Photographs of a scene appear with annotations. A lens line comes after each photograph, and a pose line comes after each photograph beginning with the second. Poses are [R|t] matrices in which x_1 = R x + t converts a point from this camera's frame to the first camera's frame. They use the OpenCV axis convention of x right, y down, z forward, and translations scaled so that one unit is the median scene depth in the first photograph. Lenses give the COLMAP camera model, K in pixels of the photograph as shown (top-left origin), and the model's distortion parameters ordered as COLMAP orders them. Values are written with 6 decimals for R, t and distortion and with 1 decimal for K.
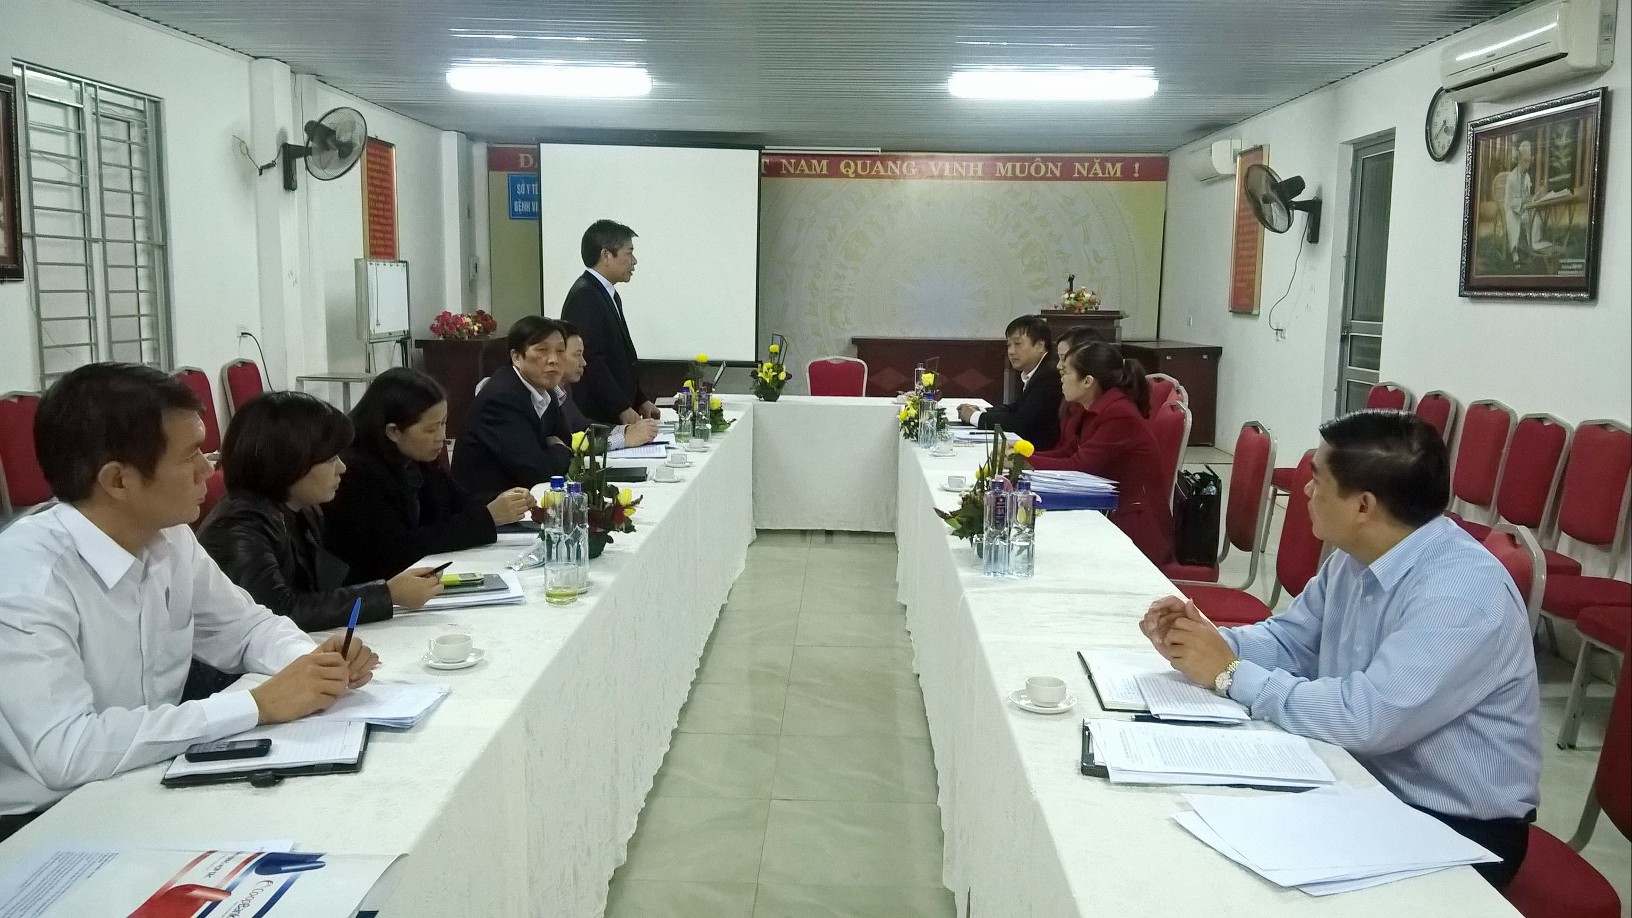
lens RADIAL K [[1286.6, 0, 828.4], [0, 1286.6, 478.1], [0, 0, 1]] dist [0.067815, -0.137083]
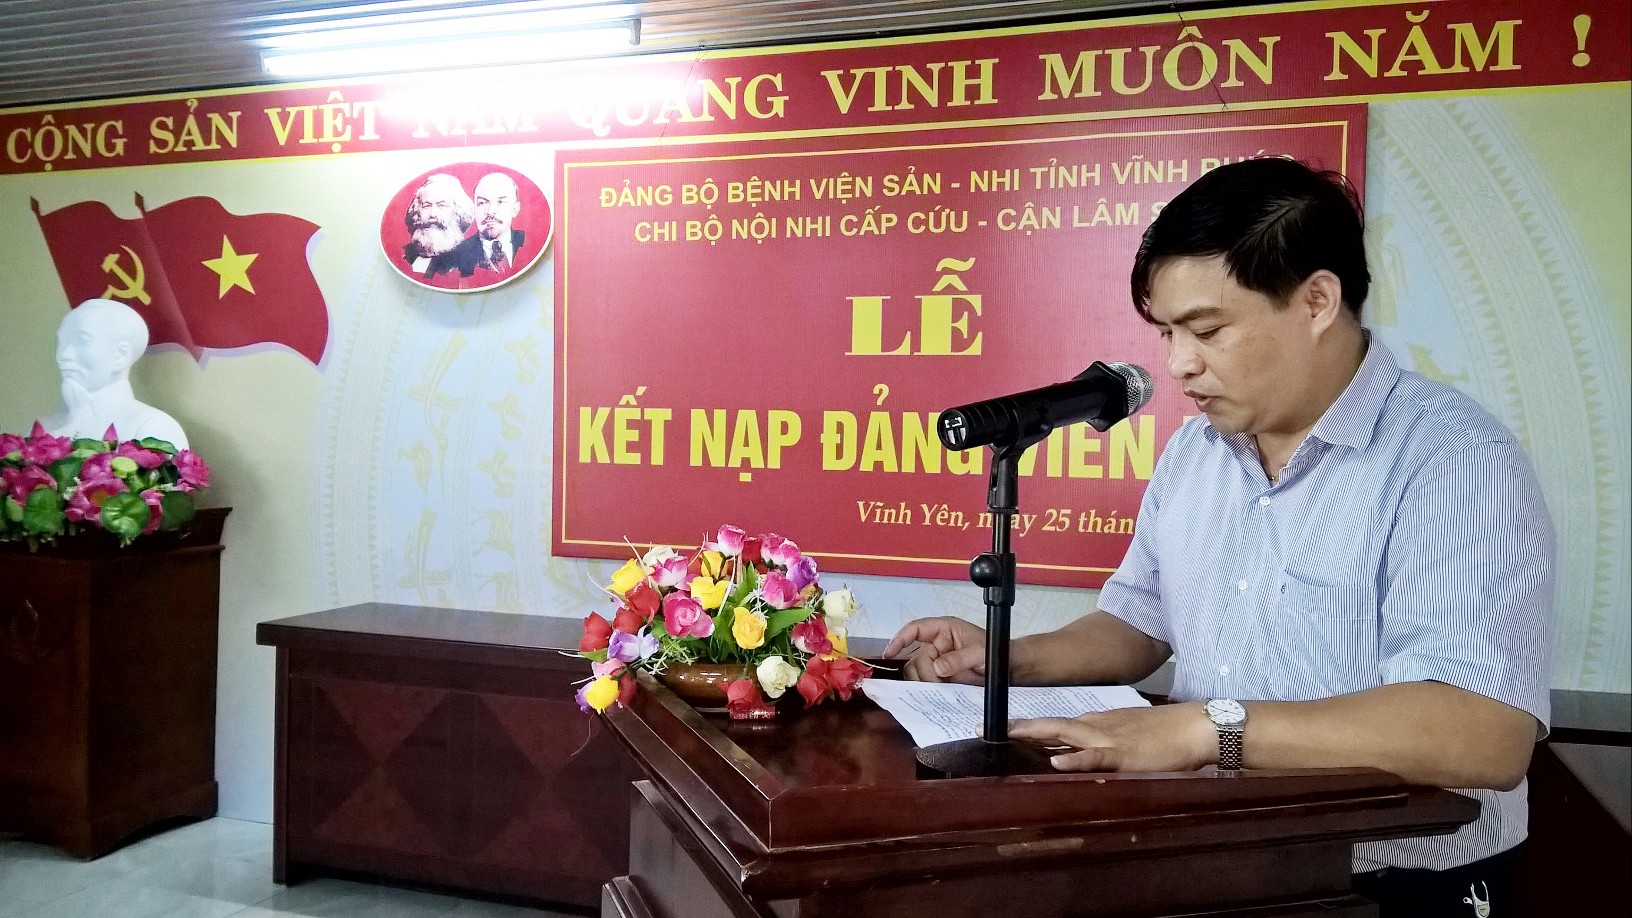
lens RADIAL K [[1286.6, 0, 842.3], [0, 1286.6, 444.6], [0, 0, 1]] dist [0.067815, -0.137083]
pose [[0.948035, 0.005866, -0.318111, 0.182471], [-0.050206, 0.990062, -0.131367, -0.116924], [0.314179, 0.140512, 0.938908, 0.728645]]
